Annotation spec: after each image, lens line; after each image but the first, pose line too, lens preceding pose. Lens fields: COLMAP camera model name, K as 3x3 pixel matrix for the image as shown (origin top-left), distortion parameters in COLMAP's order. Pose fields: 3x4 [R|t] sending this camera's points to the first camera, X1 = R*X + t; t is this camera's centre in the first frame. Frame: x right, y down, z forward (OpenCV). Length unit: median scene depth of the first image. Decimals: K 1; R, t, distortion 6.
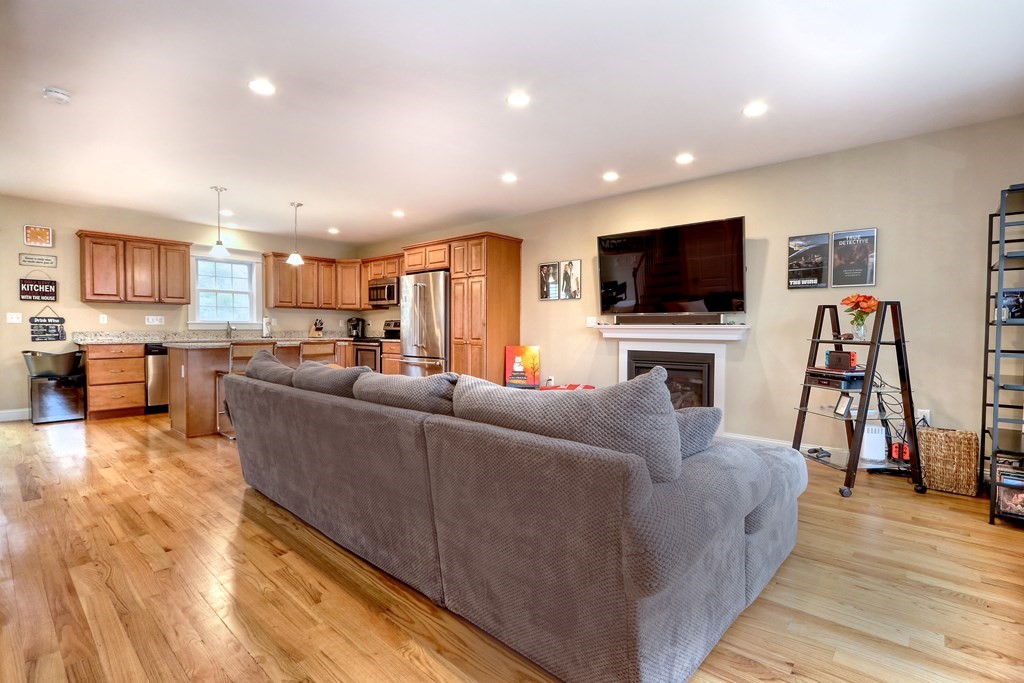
lens RADIAL K [[478.7, 0, 509.5], [0, 478.7, 342.3], [0, 0, 1]] dist [-0.013844, -0.000054]
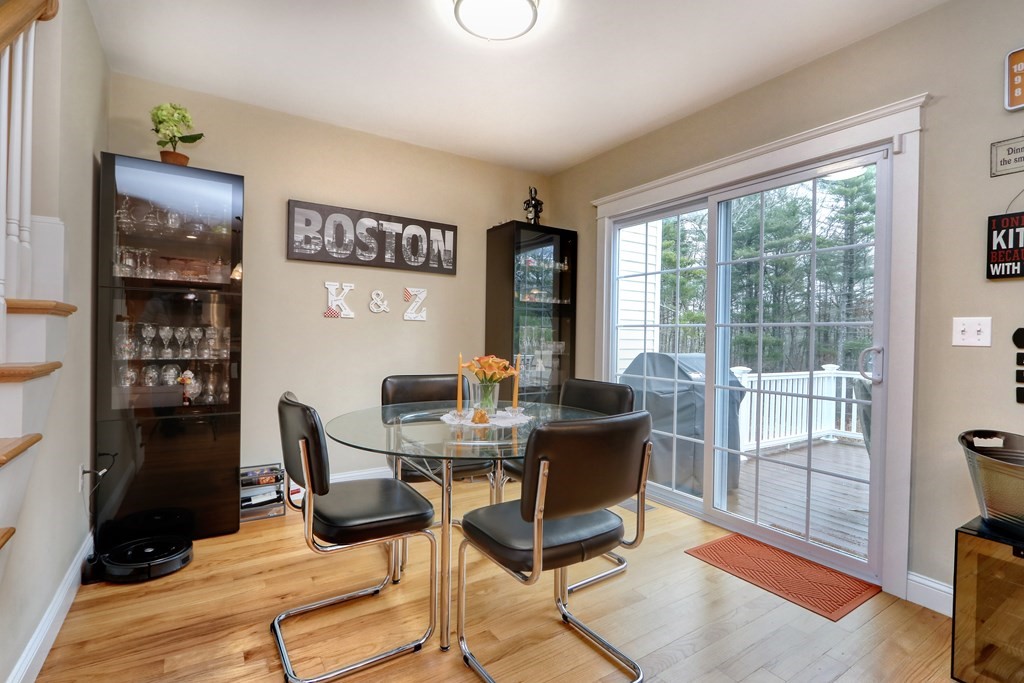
lens RADIAL K [[478.7, 0, 513.1], [0, 478.7, 340.4], [0, 0, 1]] dist [-0.013844, -0.000054]
pose [[-0.247504, -0.004002, -0.968879, -0.476325], [-0.050631, 0.998679, 0.008809, -0.023540], [0.967563, 0.051235, -0.247379, 0.578623]]
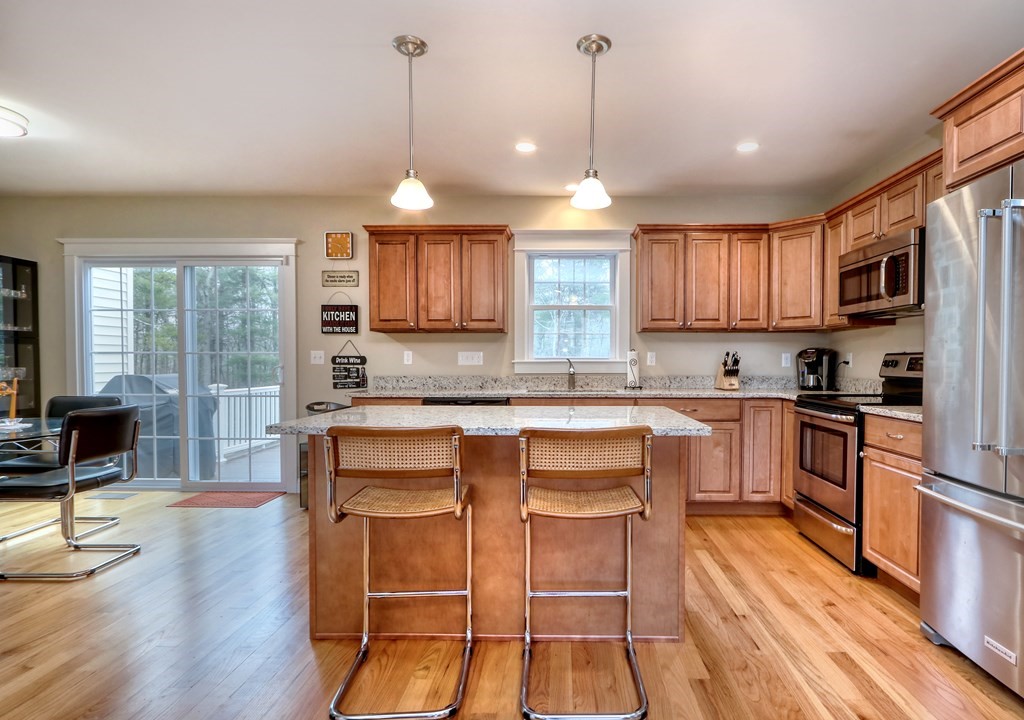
lens RADIAL K [[539.5, 0, 556.7], [0, 539.5, 371.5], [0, 0, 1]] dist [0.001842, -0.002252]
pose [[0.661103, 0.009580, -0.750234, -0.114448], [-0.019663, 0.999796, -0.004560, -0.025183], [0.750038, 0.017767, 0.661157, 0.548879]]
